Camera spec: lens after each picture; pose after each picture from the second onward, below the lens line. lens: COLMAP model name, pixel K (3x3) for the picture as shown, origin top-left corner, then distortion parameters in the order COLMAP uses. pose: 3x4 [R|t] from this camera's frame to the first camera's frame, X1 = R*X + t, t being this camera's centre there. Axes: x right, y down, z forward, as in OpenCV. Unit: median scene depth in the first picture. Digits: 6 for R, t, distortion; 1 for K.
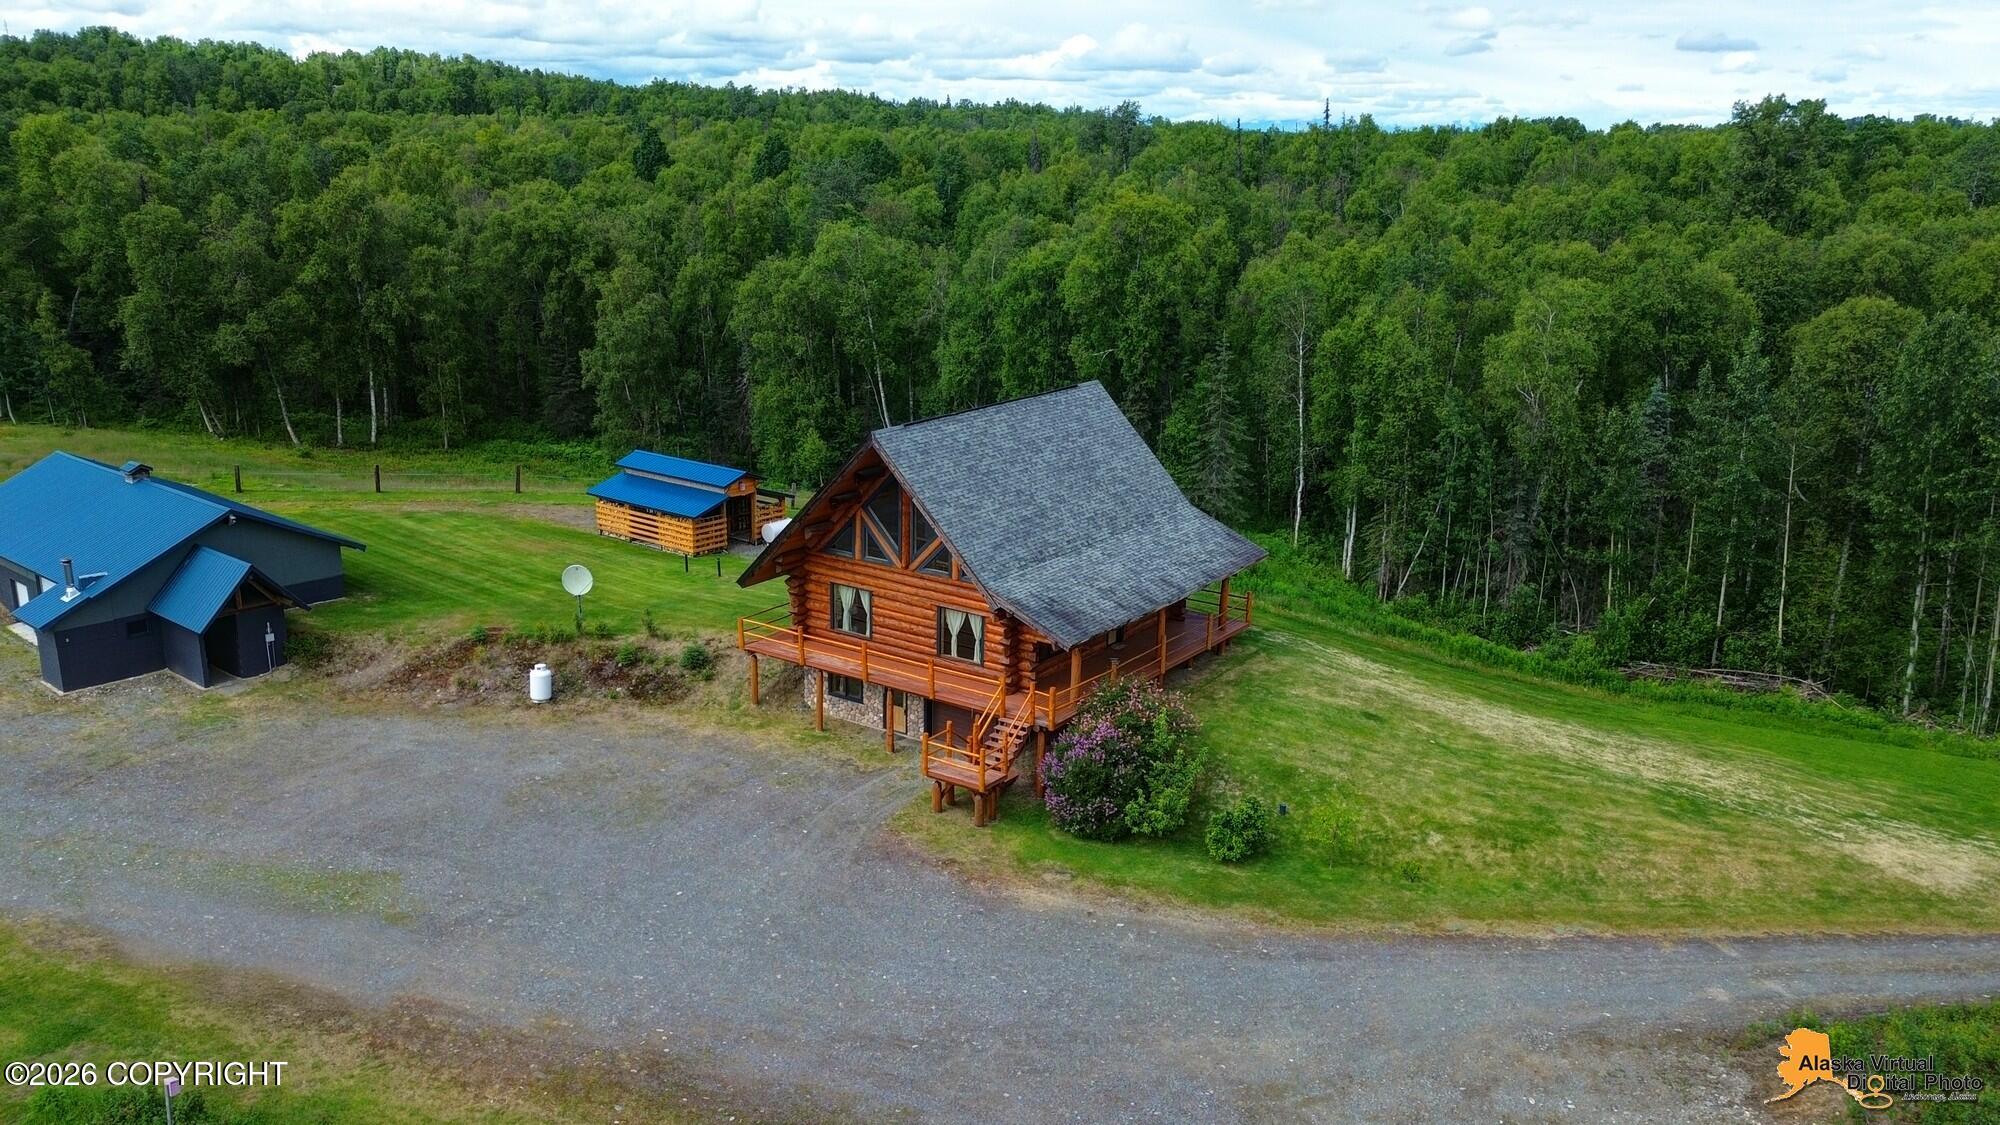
lens RADIAL K [[1557.5, 0, 1000.0], [0, 1557.5, 562.5], [0, 0, 1]] dist [0.104668, -0.127472]
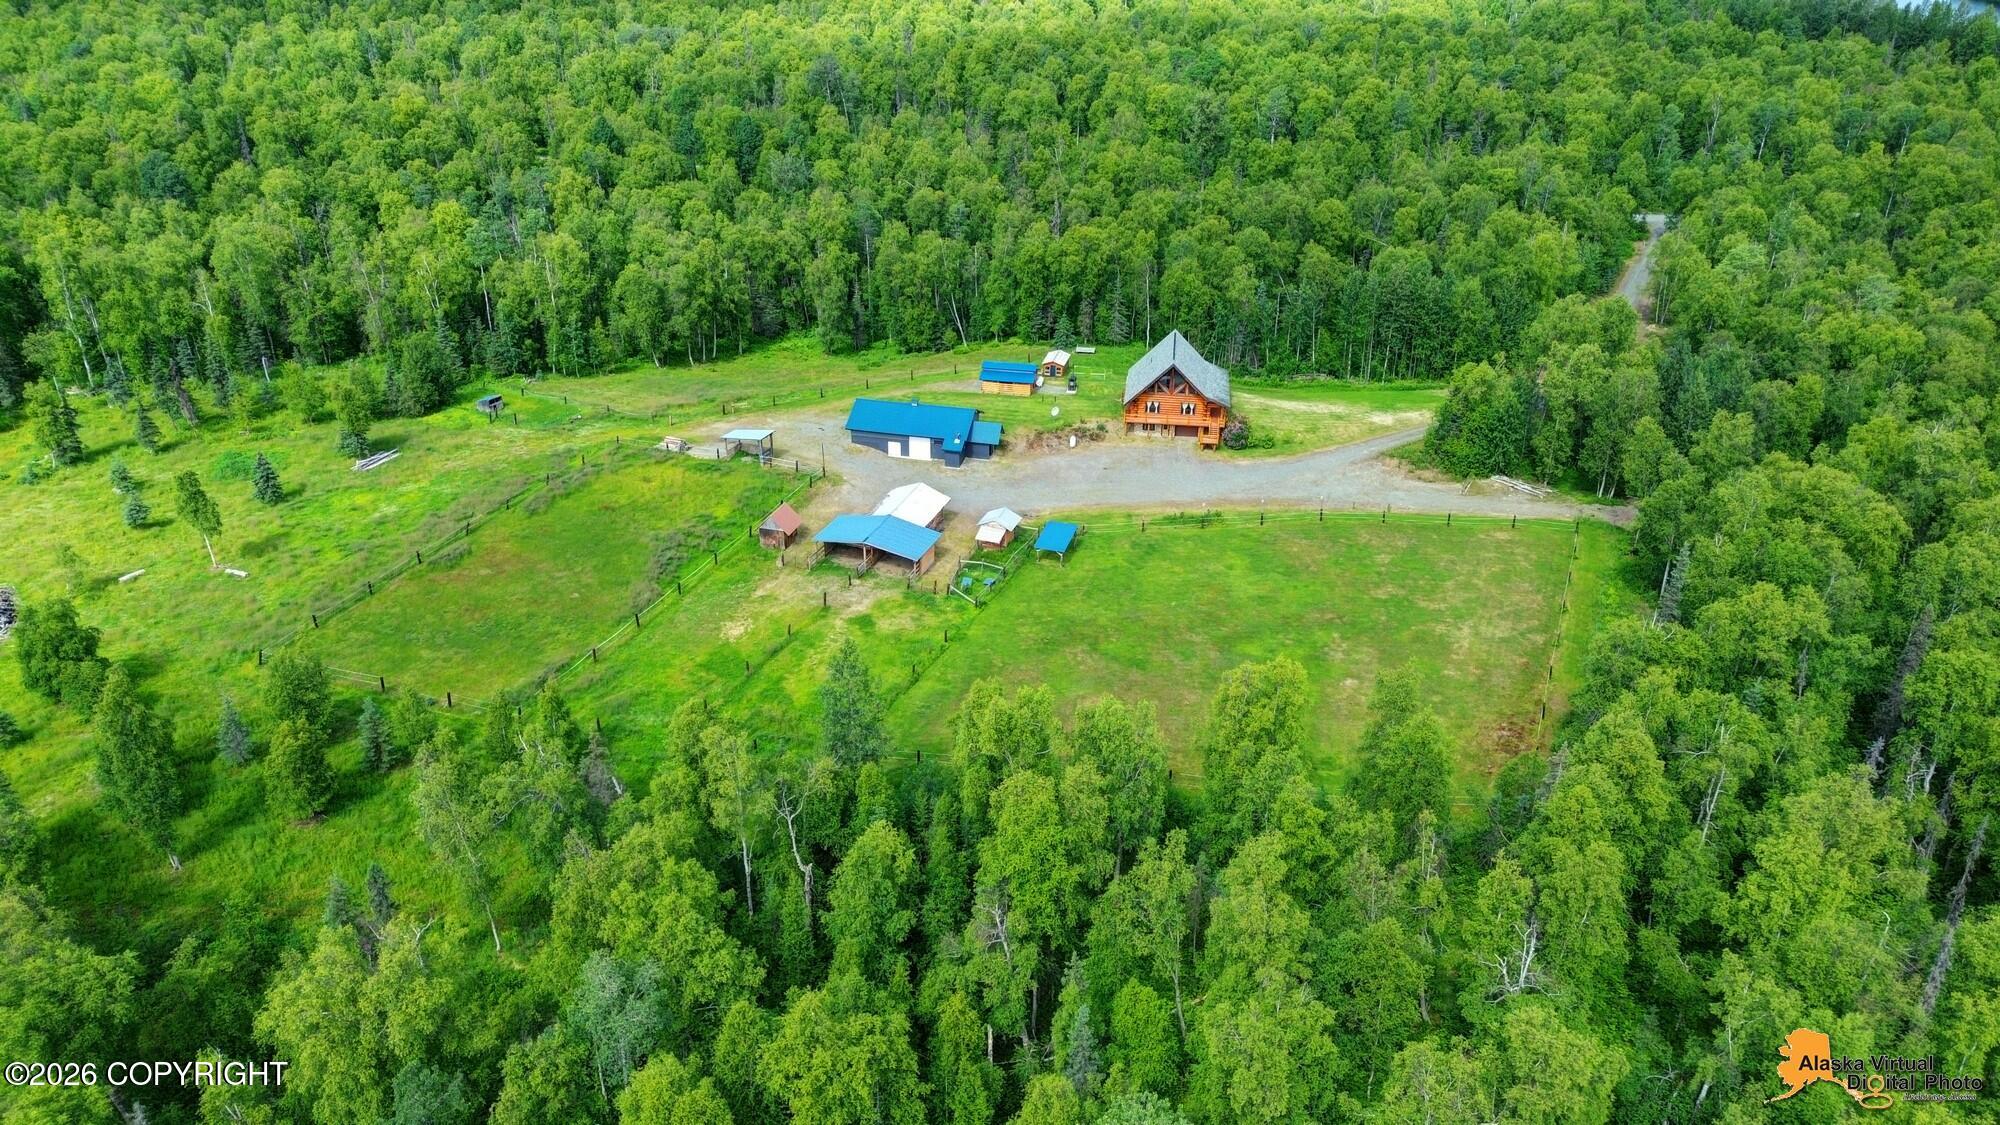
lens RADIAL K [[1435.2, 0, 1000.0], [0, 1435.2, 562.5], [0, 0, 1]] dist [0.097353, -0.077420]
pose [[0.886658, -0.221731, 0.405798, -1.772087], [0.126167, 0.960246, 0.249016, -0.481928], [-0.444881, -0.169594, 0.879386, -1.825857]]
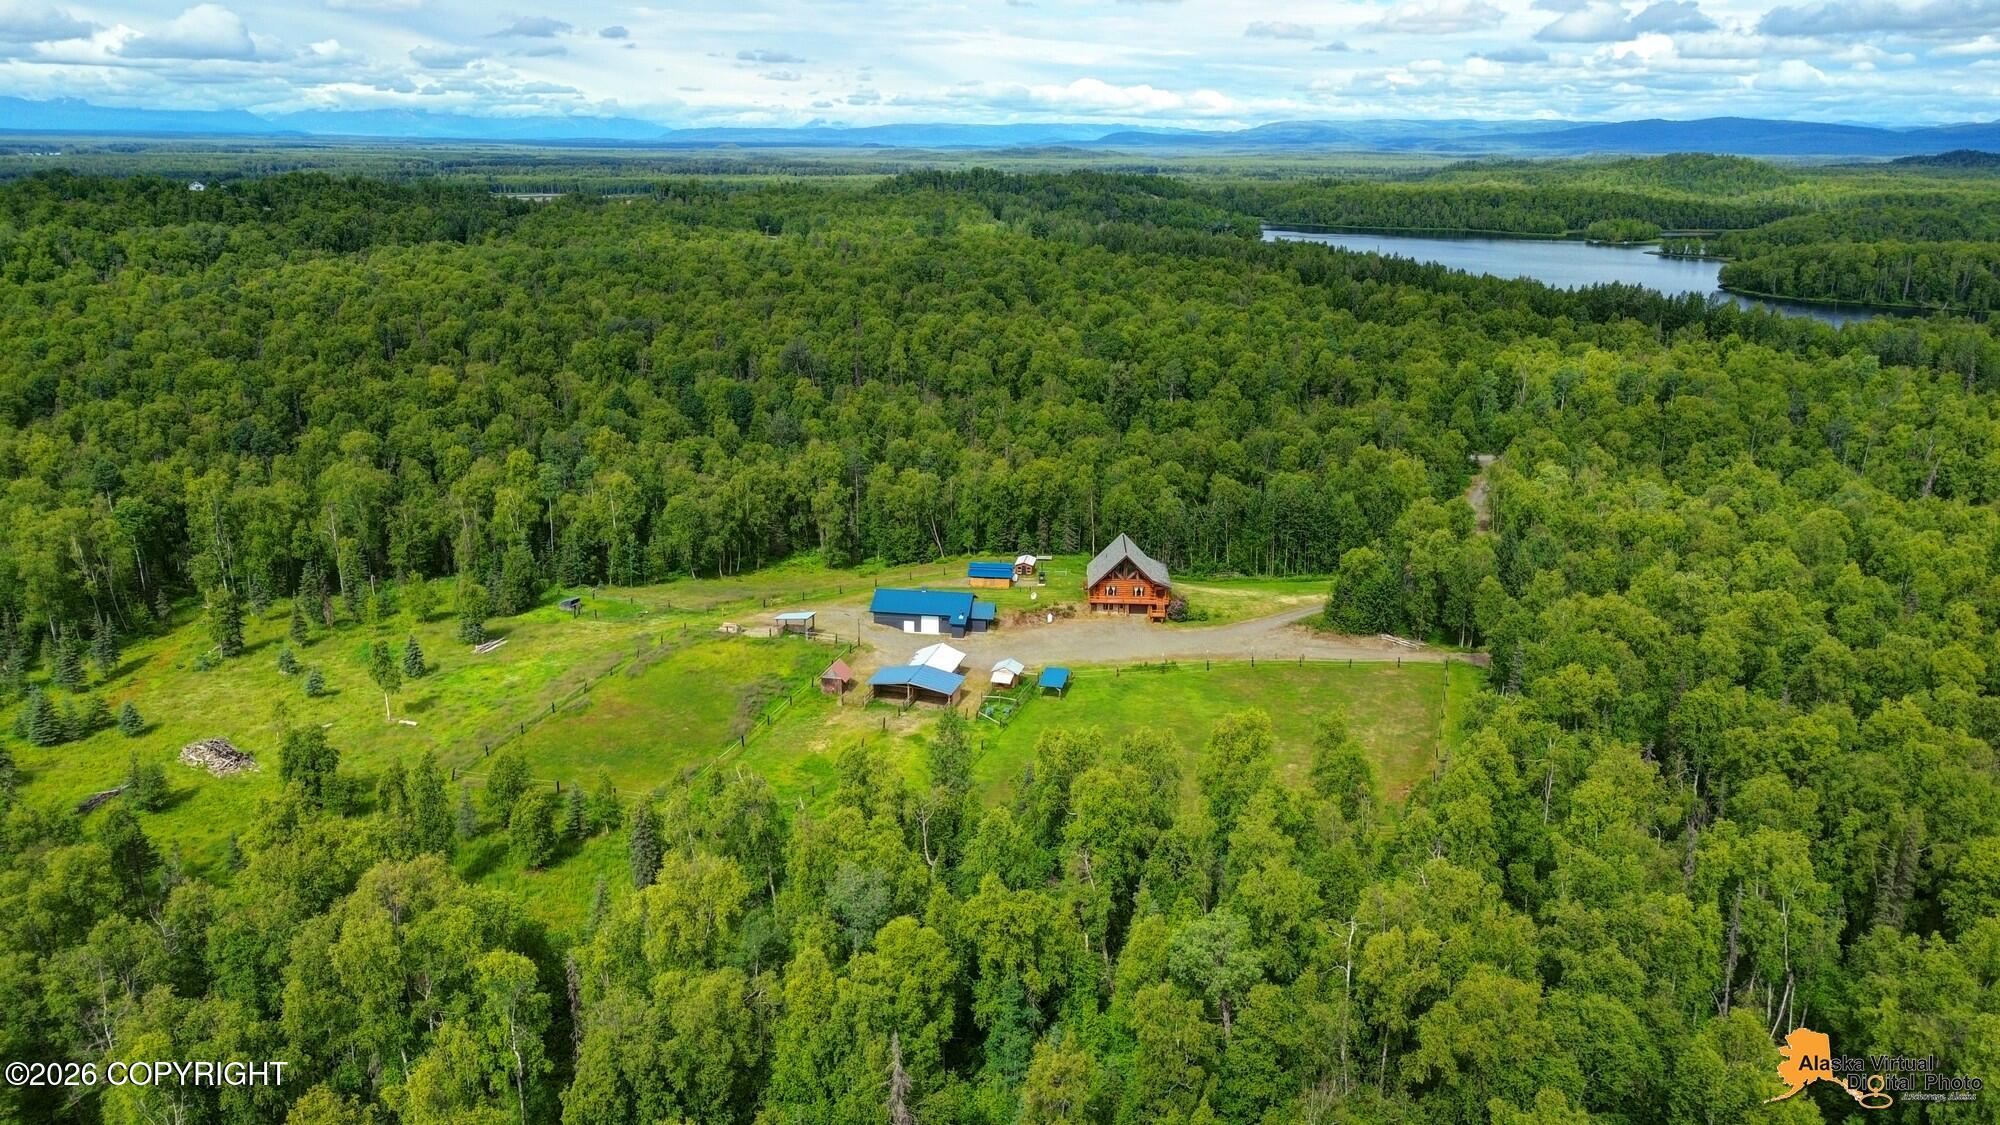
lens RADIAL K [[1442.7, 0, 1000.0], [0, 1442.7, 562.5], [0, 0, 1]] dist [0.163743, -0.218910]
pose [[0.843545, -0.159727, 0.512756, -2.428221], [0.143215, 0.987078, 0.071876, -0.387912], [-0.517611, 0.012804, 0.855520, -2.416189]]
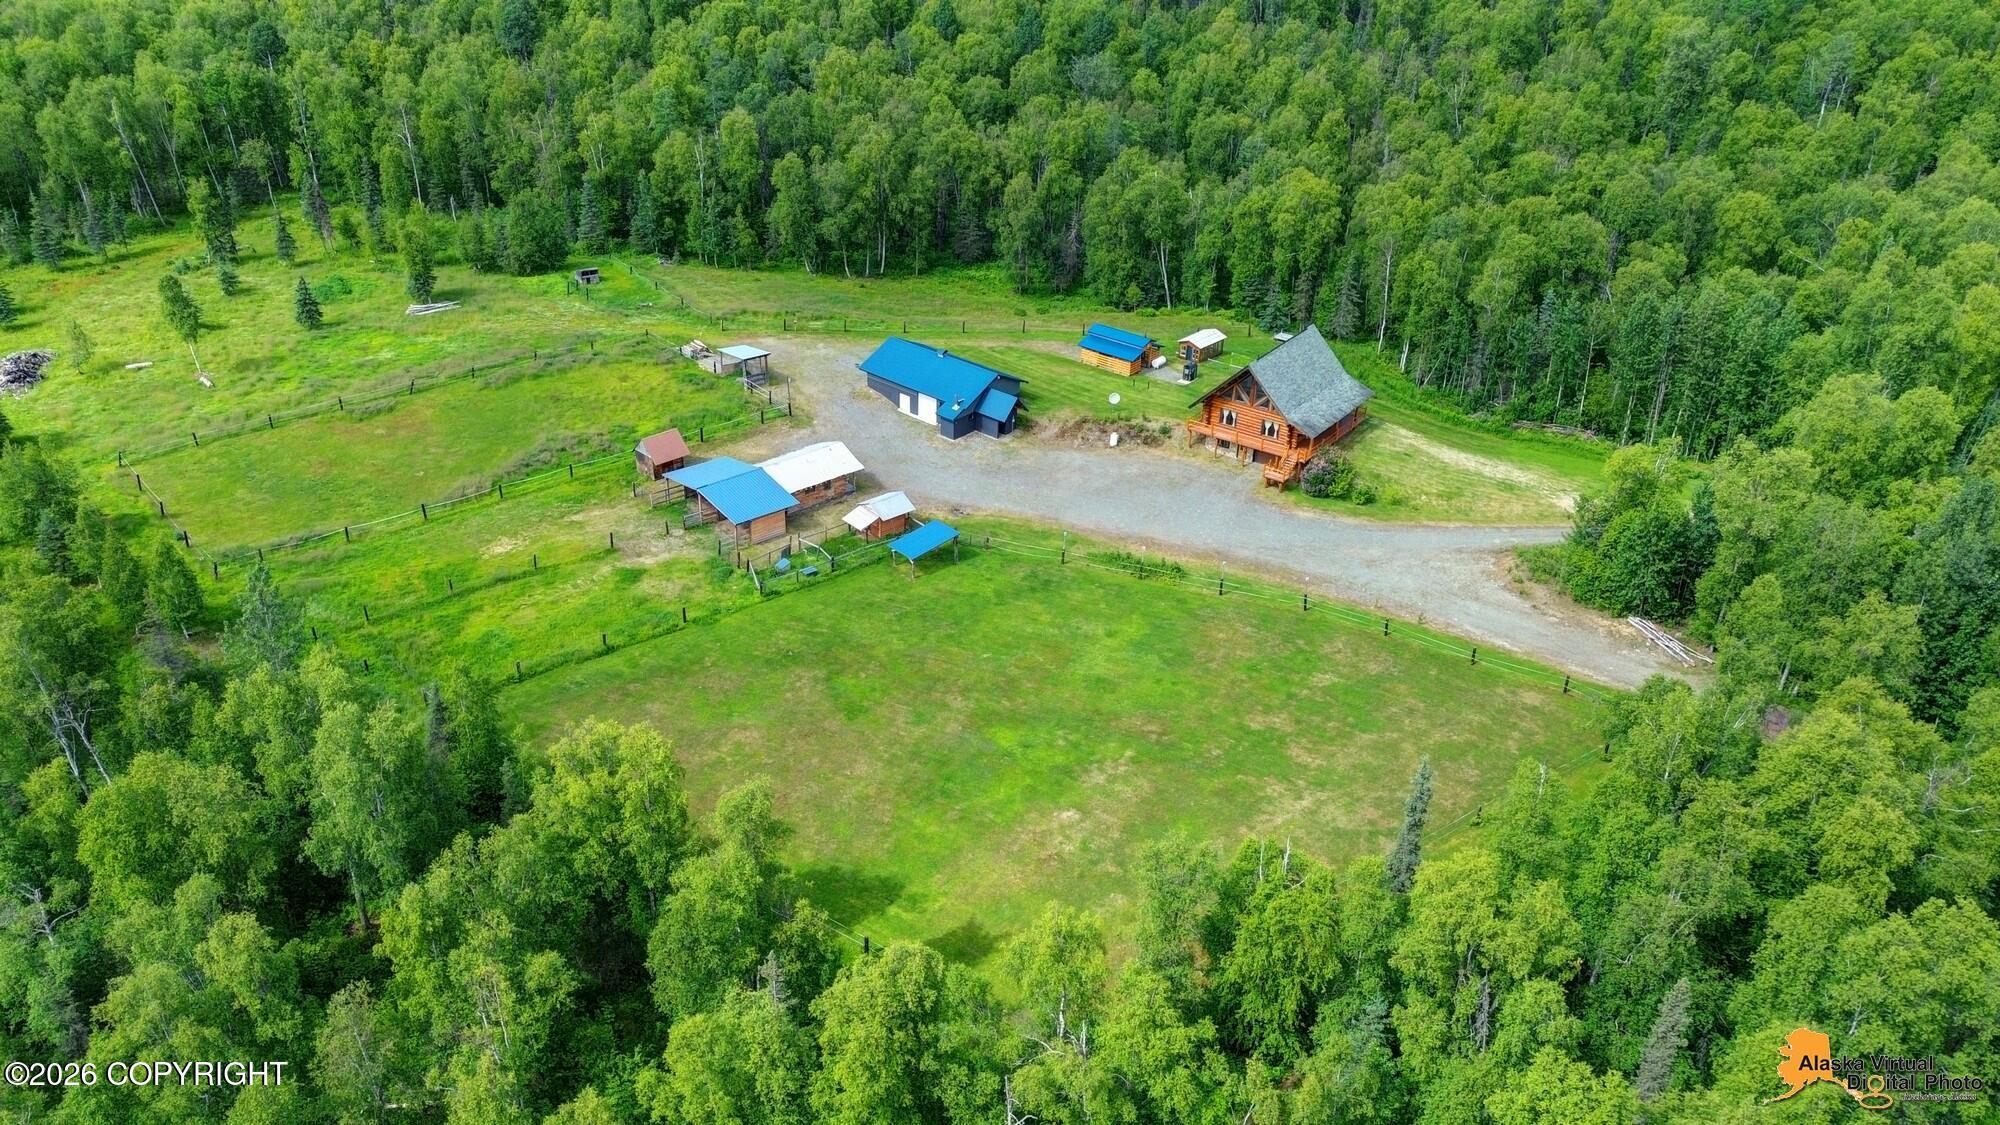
lens RADIAL K [[1550.2, 0, 941.8], [0, 1550.2, 604.3], [0, 0, 1]] dist [0.100917, -0.123558]
pose [[0.998495, 0.017821, -0.051867, -0.432047], [-0.003443, 0.964238, 0.265016, -0.367592], [0.054735, -0.264439, 0.962848, -1.761056]]
